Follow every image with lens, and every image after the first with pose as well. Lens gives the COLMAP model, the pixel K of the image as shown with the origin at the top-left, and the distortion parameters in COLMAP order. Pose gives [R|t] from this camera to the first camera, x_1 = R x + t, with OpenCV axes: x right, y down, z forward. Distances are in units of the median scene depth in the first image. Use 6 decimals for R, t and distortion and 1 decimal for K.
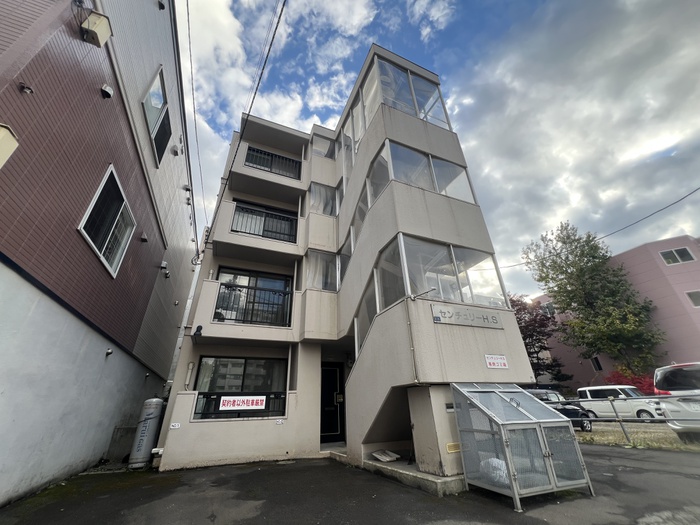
lens RADIAL K [[279.9, 0, 348.7], [0, 279.9, 259.3], [0, 0, 1]] dist [-0.001905, 0.000826]
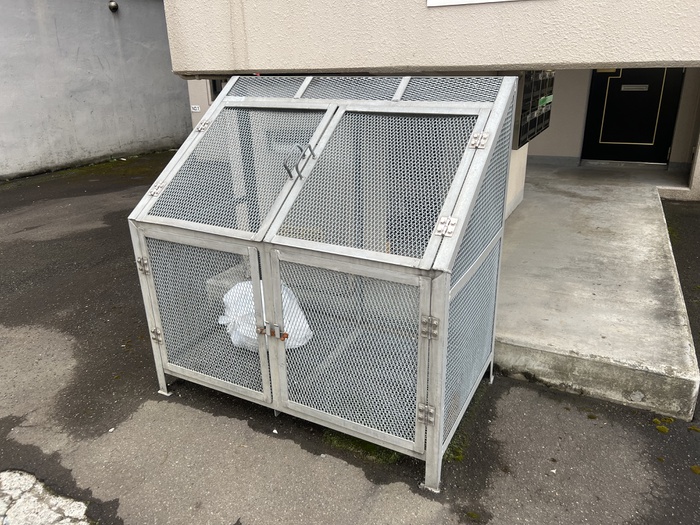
lens RADIAL K [[533.5, 0, 347.3], [0, 533.5, 262.5], [0, 0, 1]] dist [0.011060, -0.006629]
pose [[0.640808, 0.280243, -0.714724, 0.624152], [0.365558, 0.707282, 0.605078, 0.182427], [0.675080, -0.649012, 0.350787, 0.493293]]
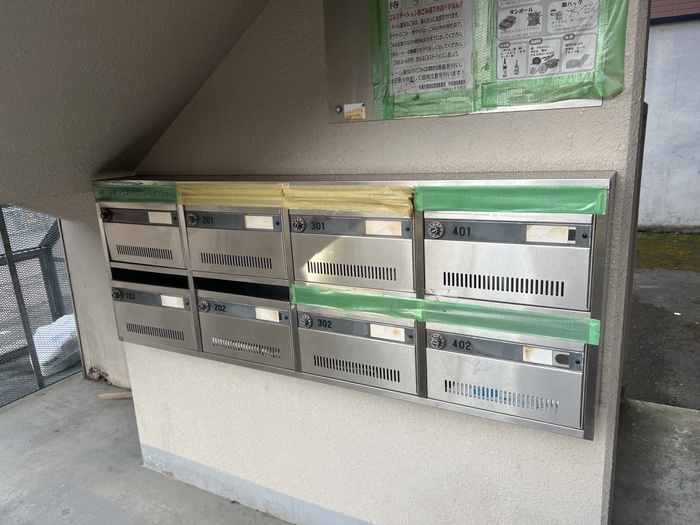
lens RADIAL K [[533.5, 0, 350.4], [0, 533.5, 263.8], [0, 0, 1]] dist [0.011060, -0.006629]
pose [[-0.787182, 0.214878, -0.578076, 0.370321], [0.356137, 0.923637, -0.141635, 0.546917], [0.503499, -0.317367, -0.803596, 1.190008]]
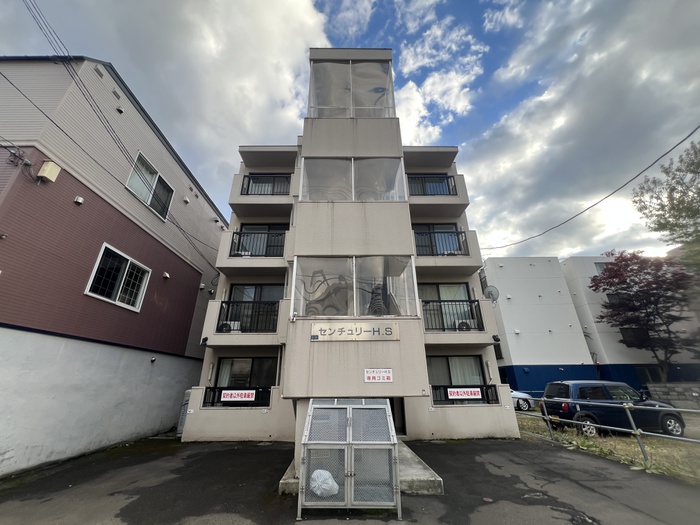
lens RADIAL K [[279.9, 0, 346.6], [0, 279.9, 261.4], [0, 0, 1]] dist [-0.001905, 0.000826]
pose [[0.921808, -0.133151, -0.364063, 0.652357], [0.166849, 0.983995, 0.062579, -0.092912], [0.349903, -0.118429, 0.929270, 0.054836]]
